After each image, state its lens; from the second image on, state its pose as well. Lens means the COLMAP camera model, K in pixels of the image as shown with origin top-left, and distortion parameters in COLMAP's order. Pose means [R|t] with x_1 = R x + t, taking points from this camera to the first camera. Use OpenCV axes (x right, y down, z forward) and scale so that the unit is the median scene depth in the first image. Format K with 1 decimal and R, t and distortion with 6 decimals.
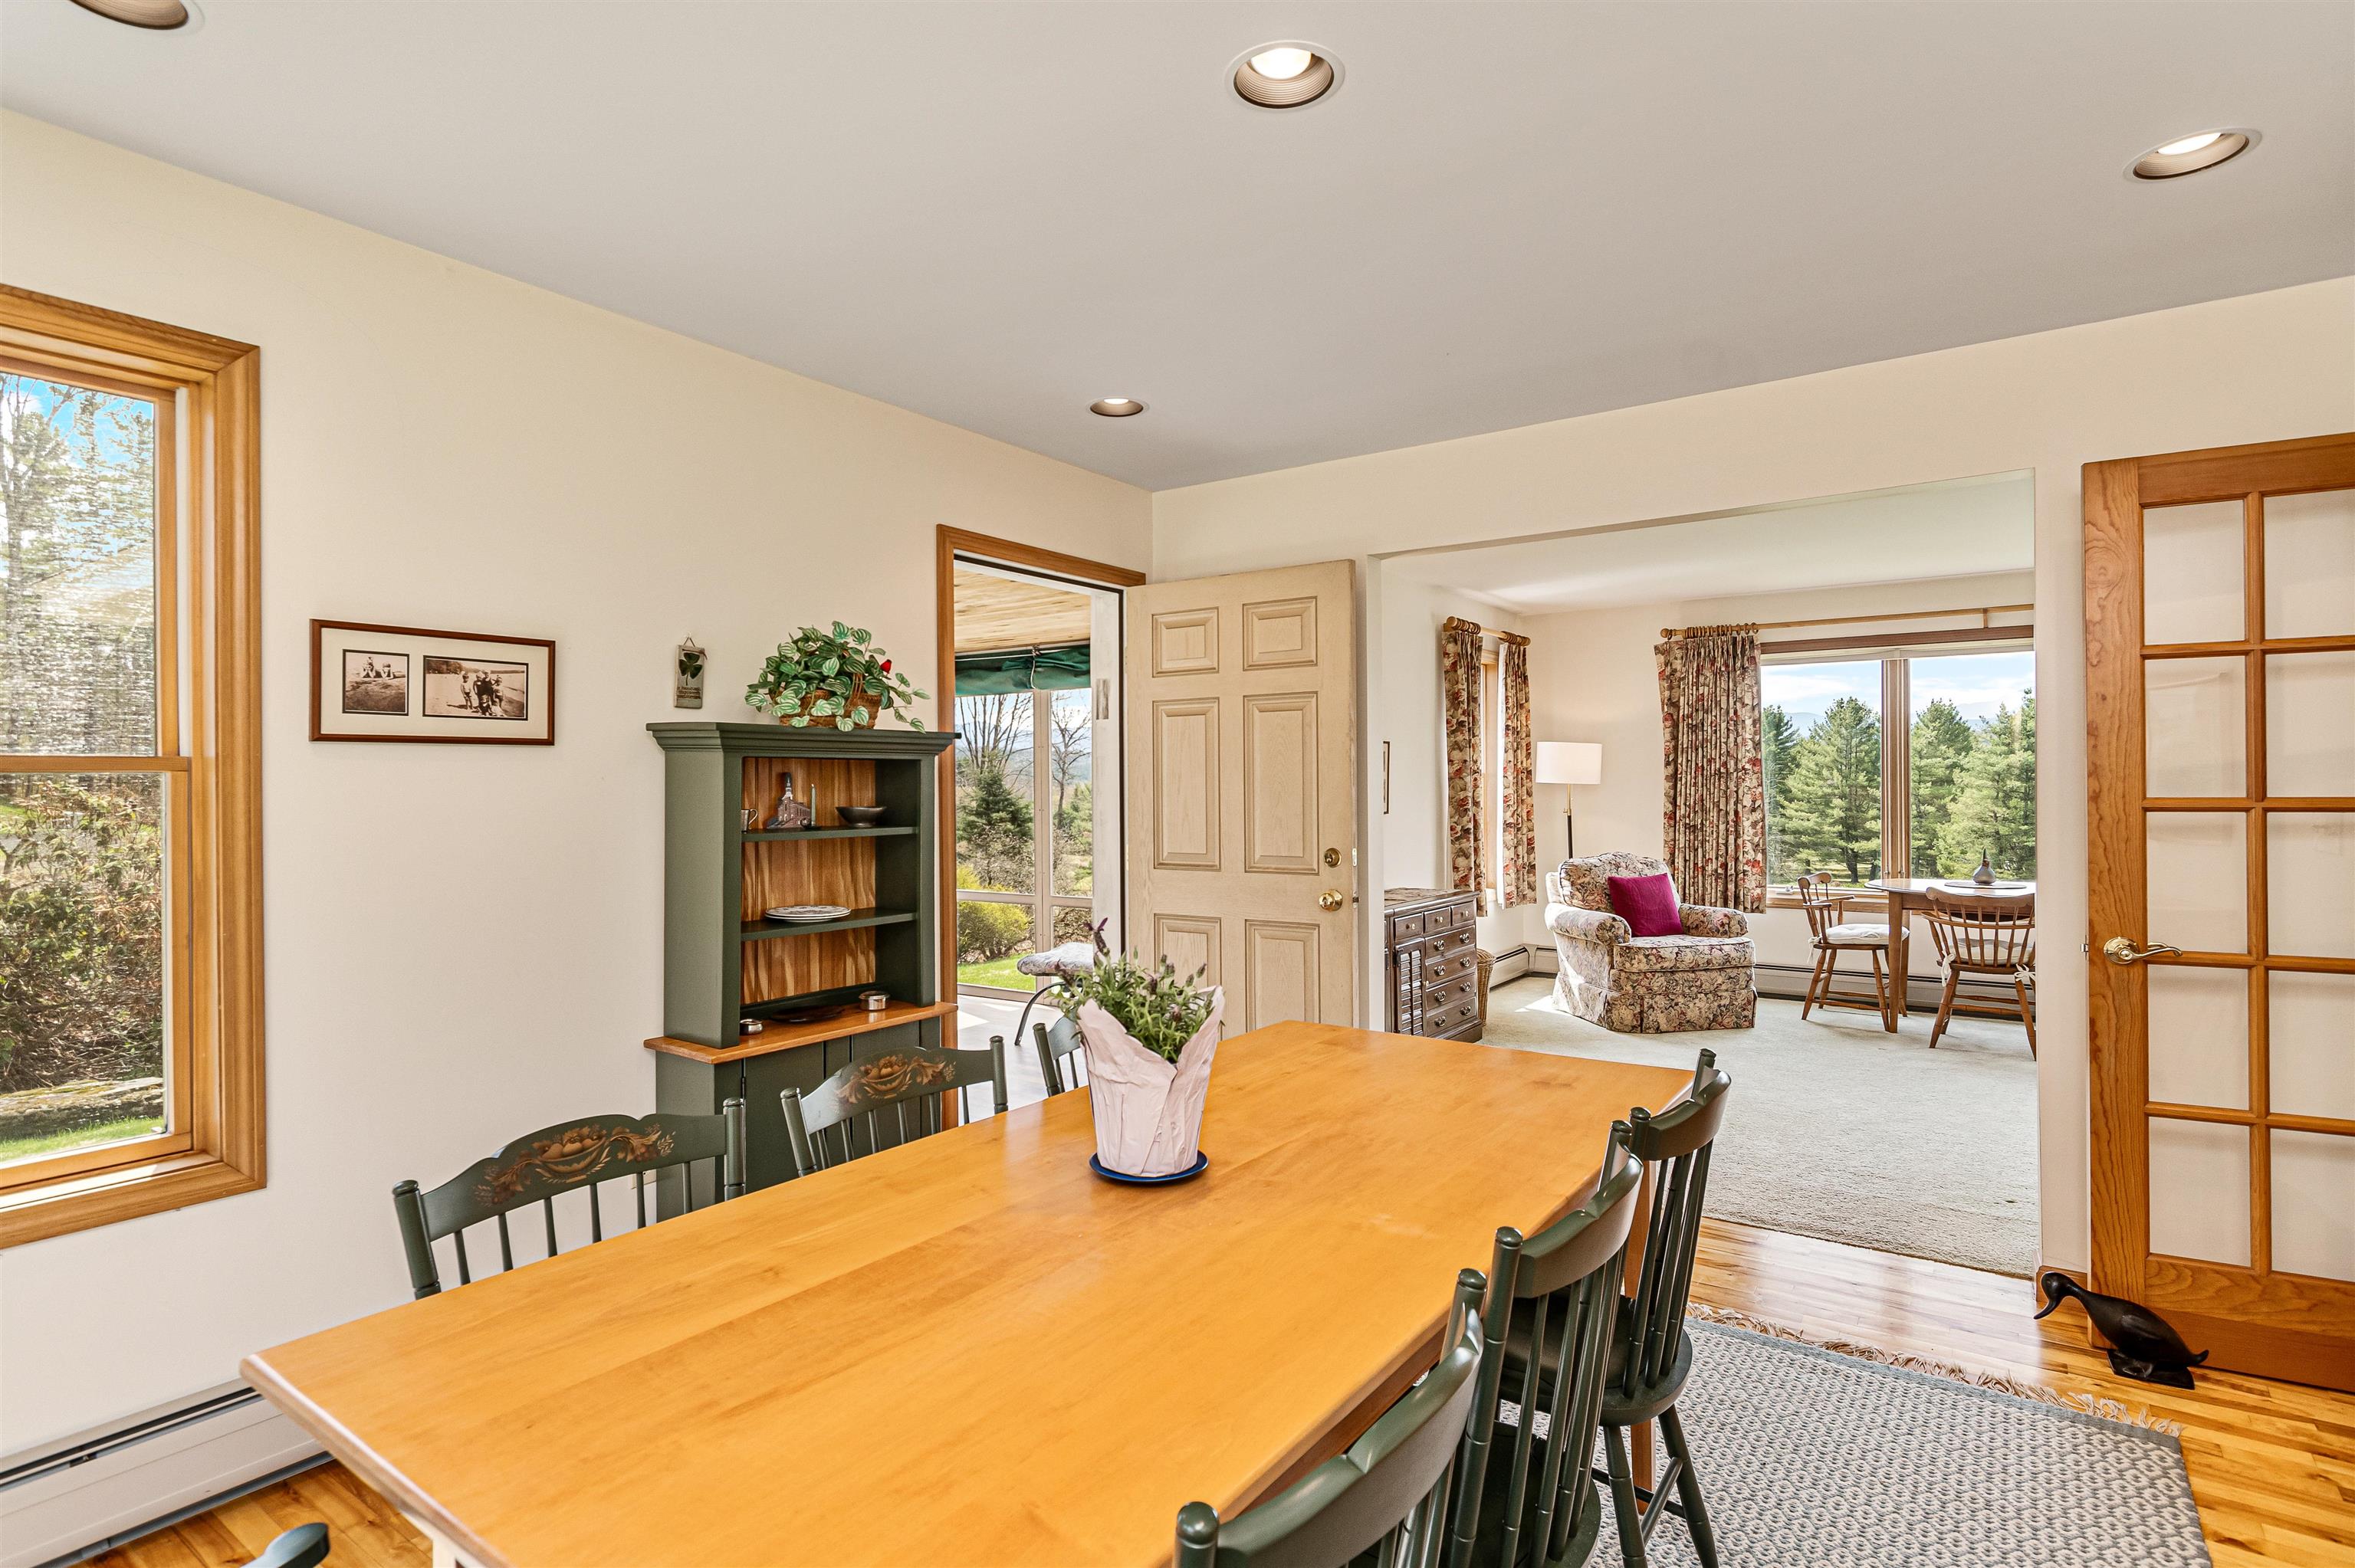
lens RADIAL K [[1193.8, 0, 1178.7], [0, 1193.8, 788.4], [0, 0, 1]] dist [0.001732, 0.000395]
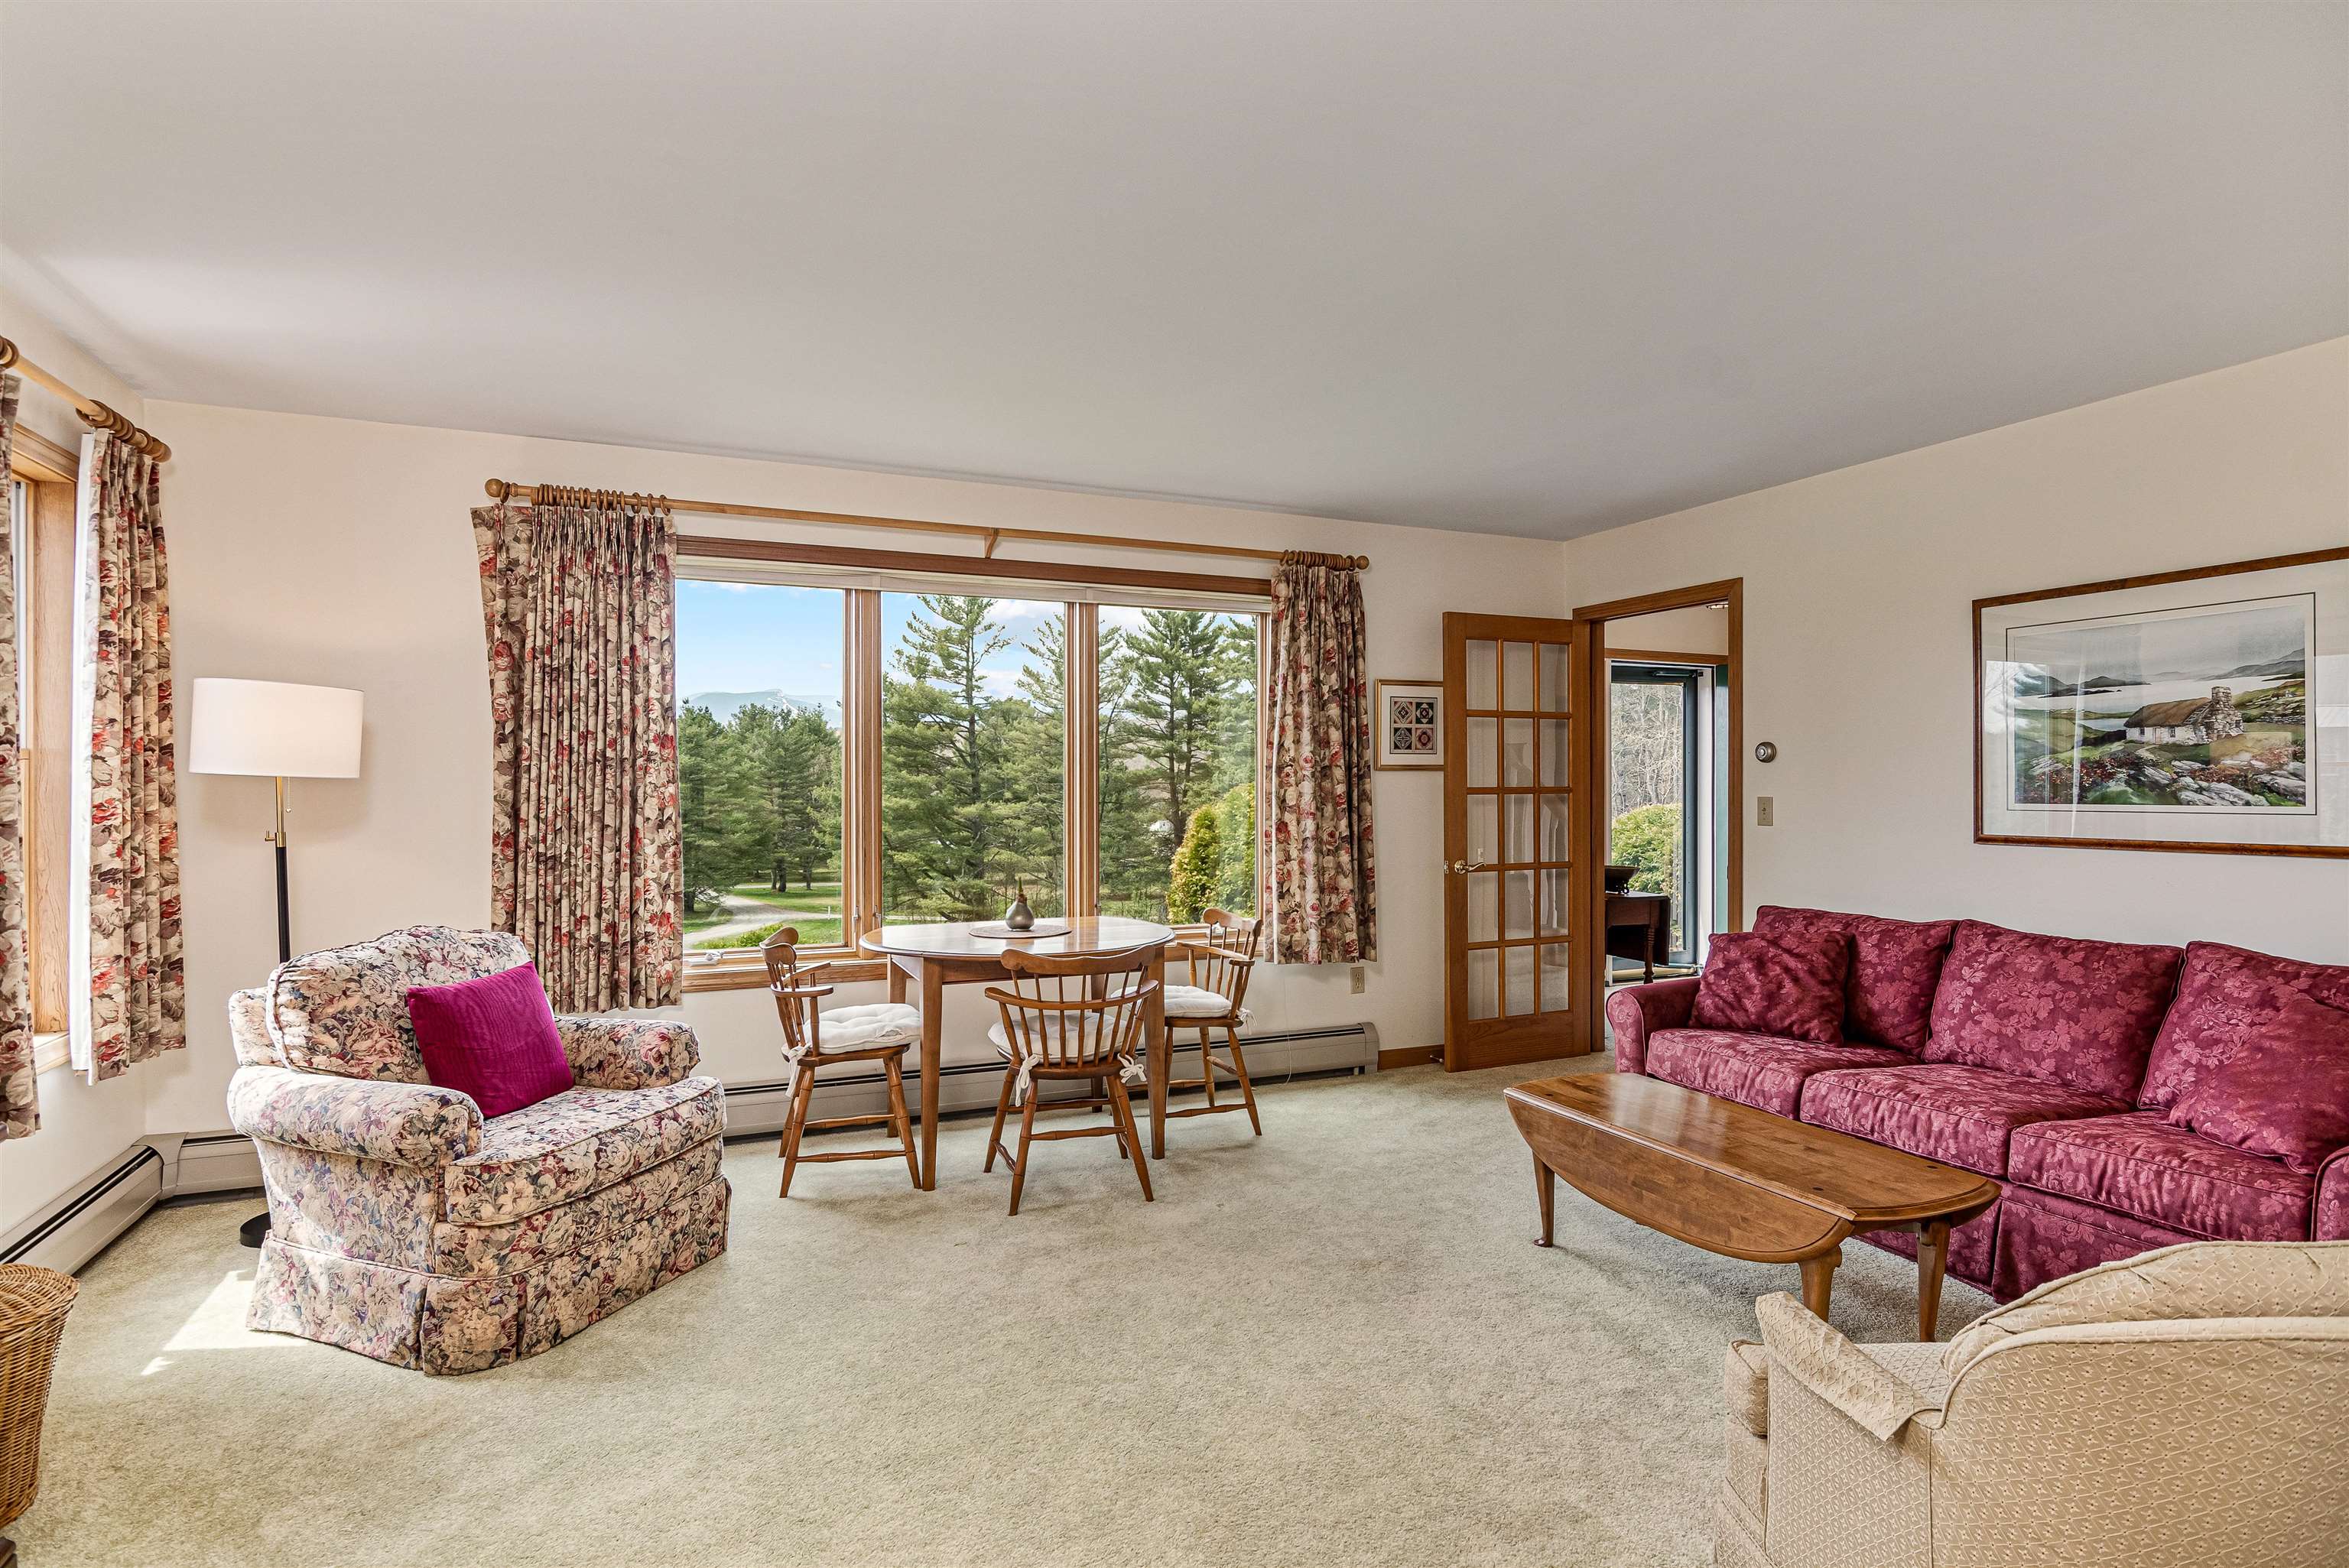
lens RADIAL K [[1199.0, 0, 1180.4], [0, 1199.0, 781.1], [0, 0, 1]] dist [-0.002625, -0.001814]
pose [[0.525658, 0.005675, 0.850677, 0.125546], [-0.000029, 0.999978, -0.006653, 0.000889], [-0.850696, 0.003473, 0.525647, 0.490087]]
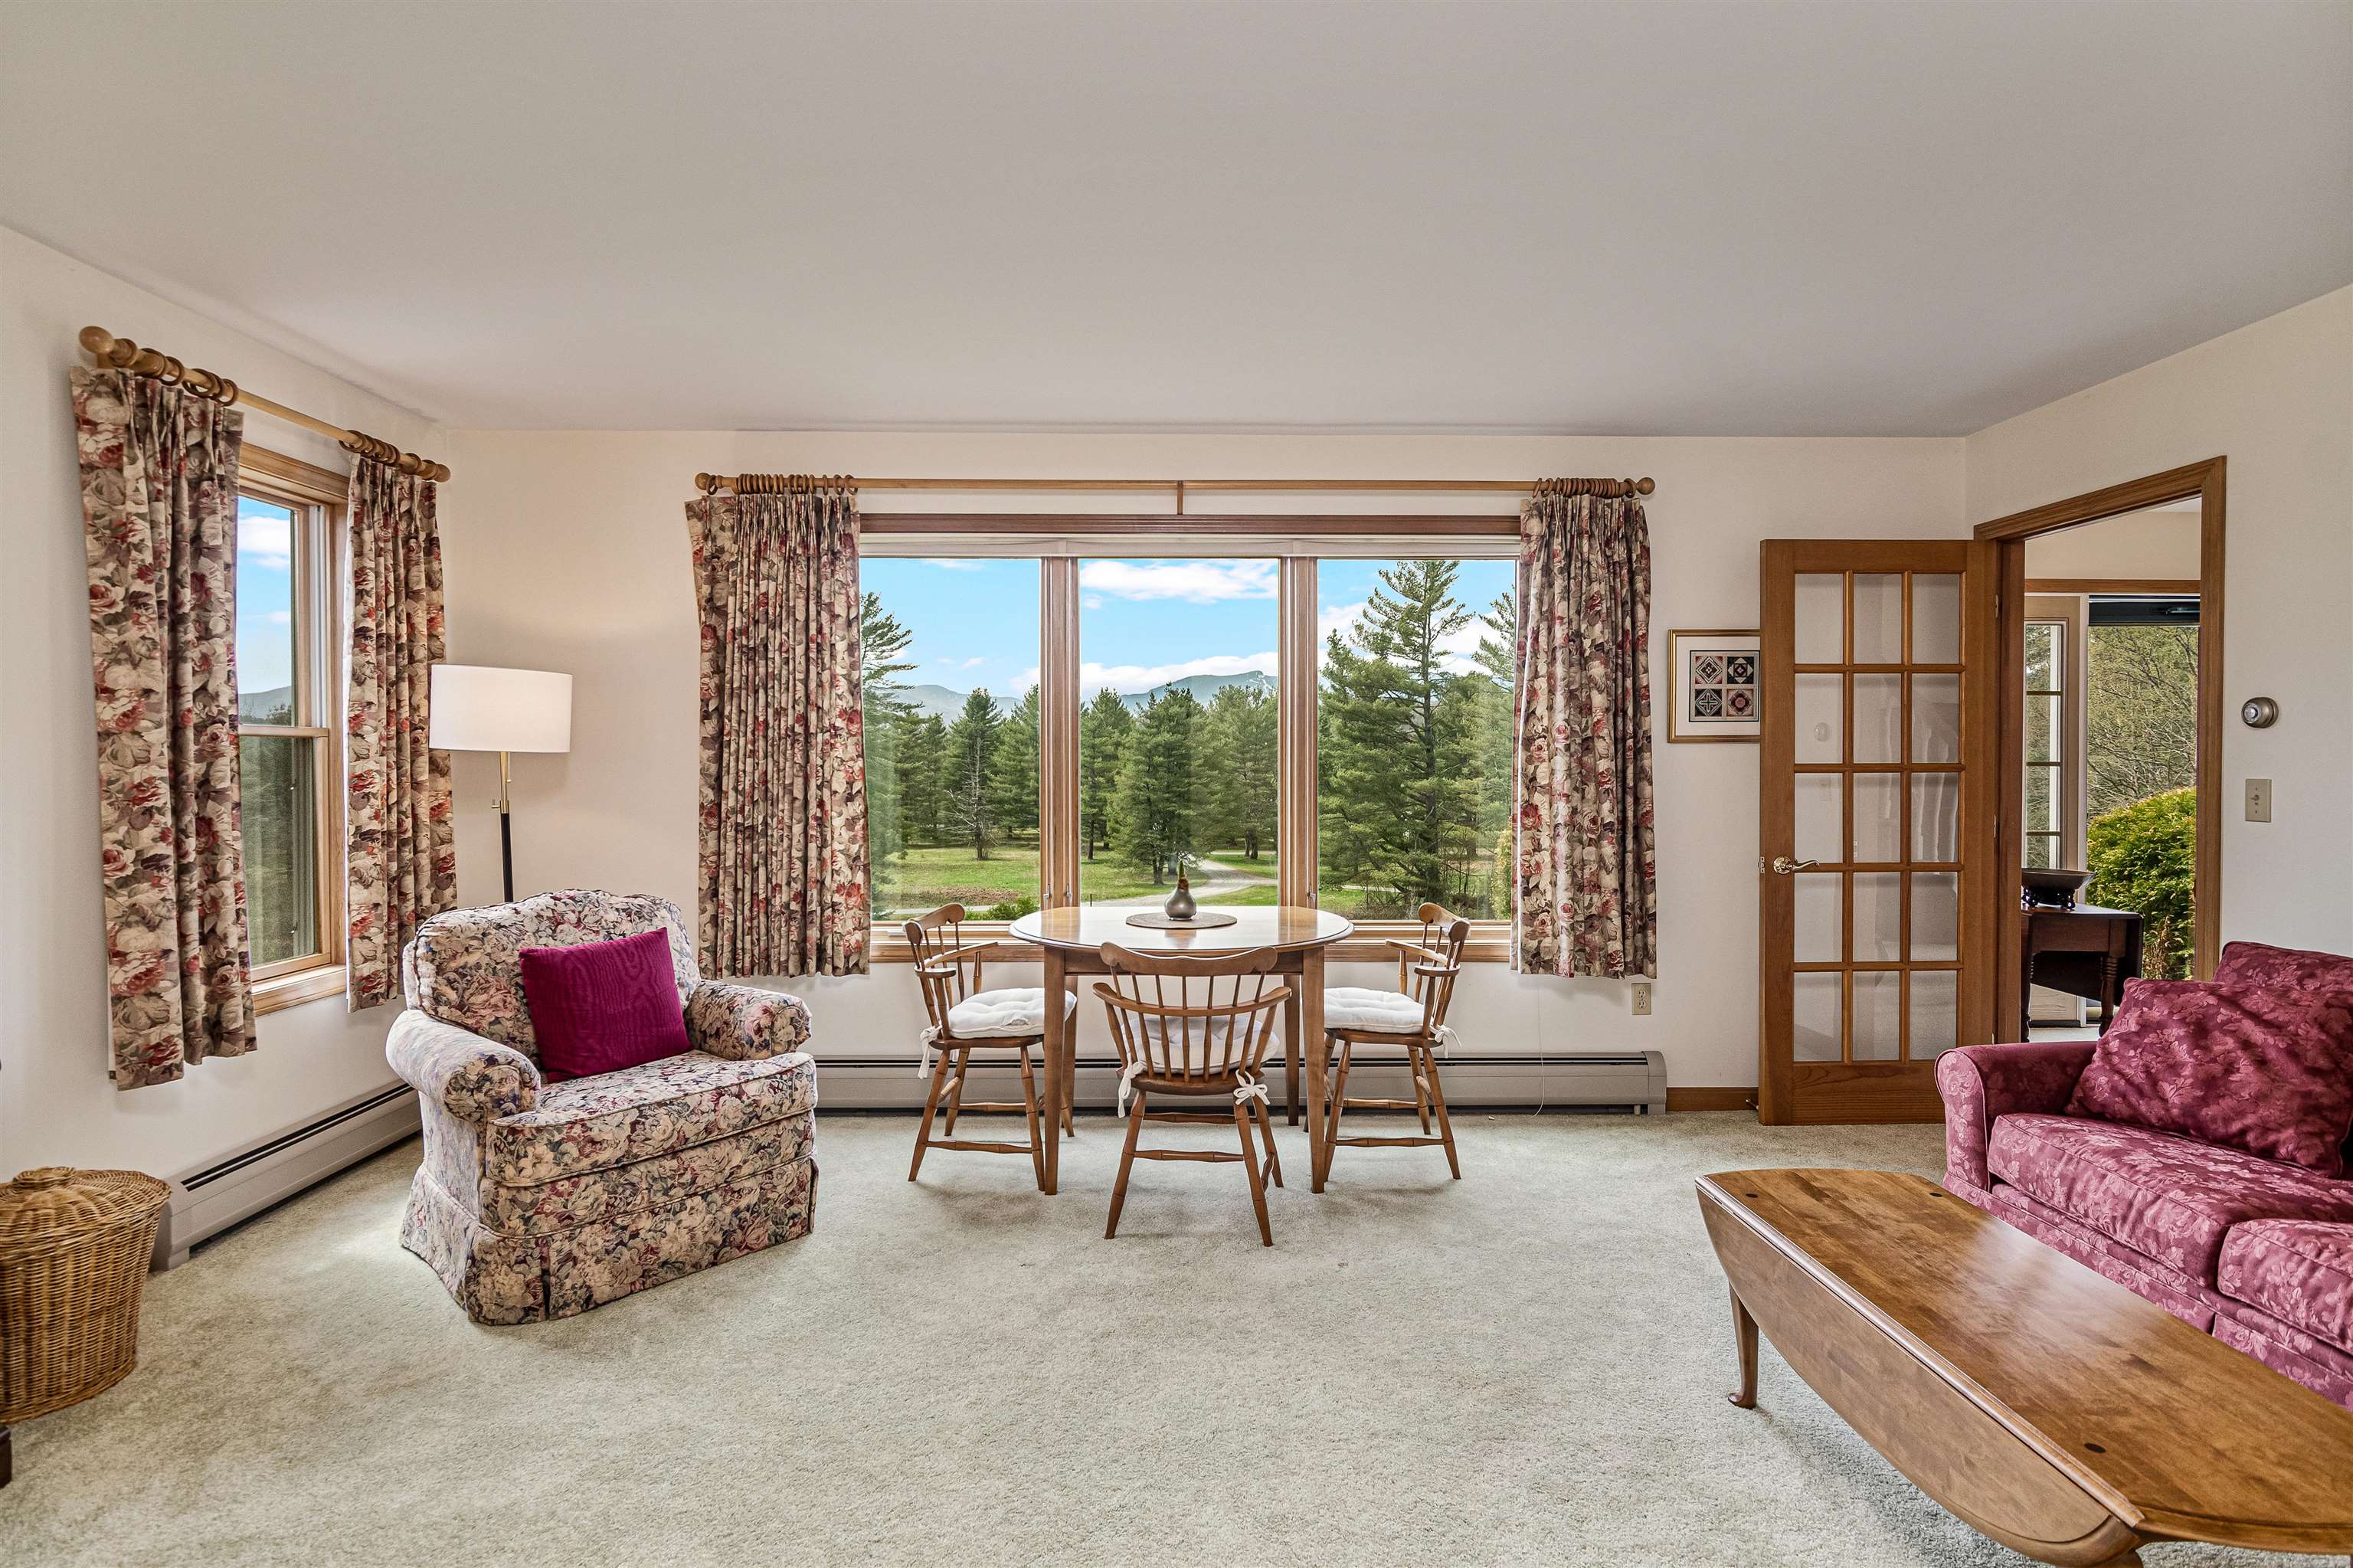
lens RADIAL K [[1169.1, 0, 1170.8], [0, 1169.1, 769.0], [0, 0, 1]] dist [0.000075, 0.000906]
pose [[0.813409, -0.000466, 0.581692, 0.276908], [-0.003015, 0.999983, 0.005018, 0.000447], [-0.581684, -0.005835, 0.813394, 0.444735]]
